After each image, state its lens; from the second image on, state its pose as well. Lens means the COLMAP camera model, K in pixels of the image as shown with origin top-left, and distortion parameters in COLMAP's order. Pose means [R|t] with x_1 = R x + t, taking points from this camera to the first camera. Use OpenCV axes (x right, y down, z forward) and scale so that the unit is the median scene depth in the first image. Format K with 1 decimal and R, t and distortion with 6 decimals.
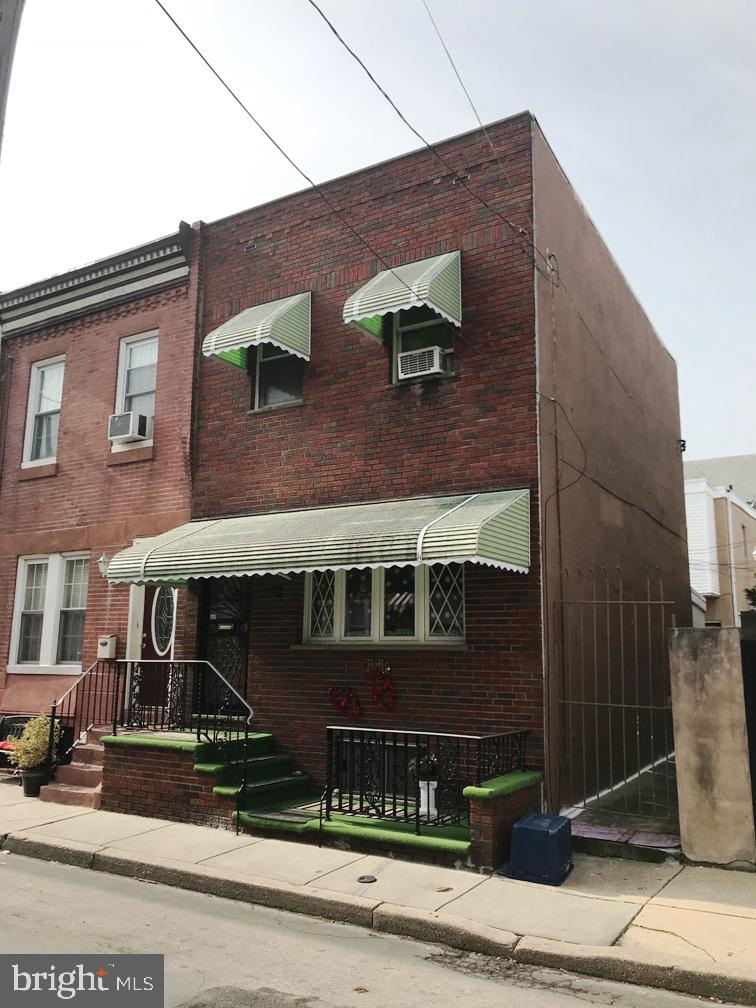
lens RADIAL K [[825.4, 0, 380.7], [0, 825.4, 502.5], [0, 0, 1]] dist [0.027867, -0.036981]
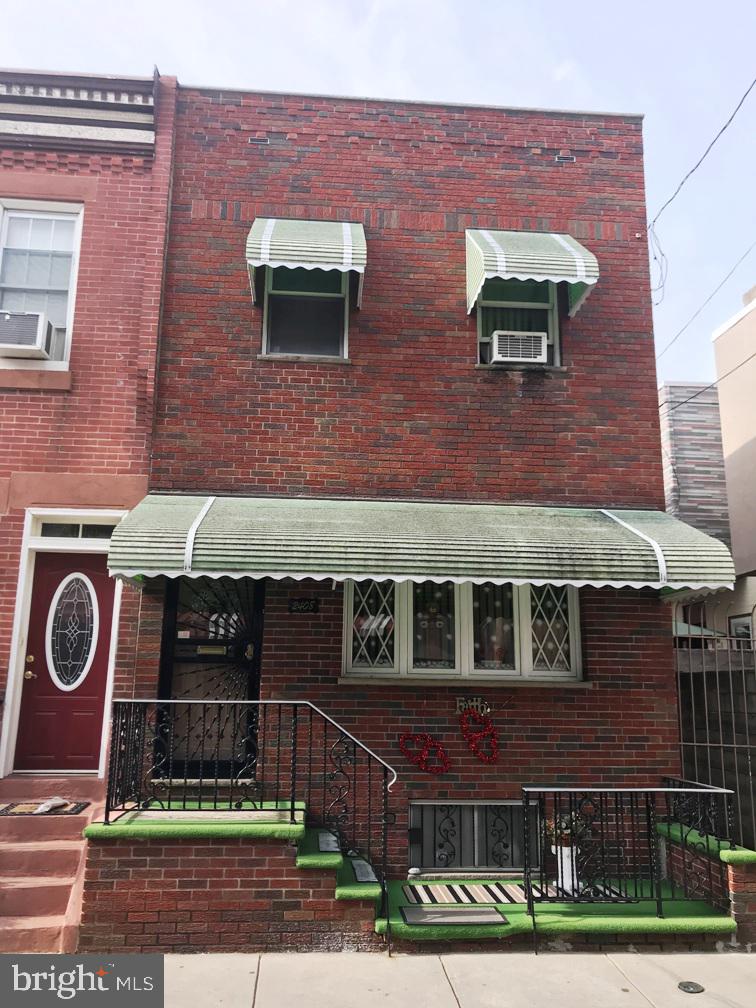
lens RADIAL K [[847.2, 0, 379.4], [0, 847.2, 488.5], [0, 0, 1]] dist [0.006909, -0.000077]
pose [[0.807414, 0.136297, 0.574027, -0.558418], [-0.112869, 0.990663, -0.076464, 0.059823], [-0.579089, -0.003052, 0.815259, 0.371343]]
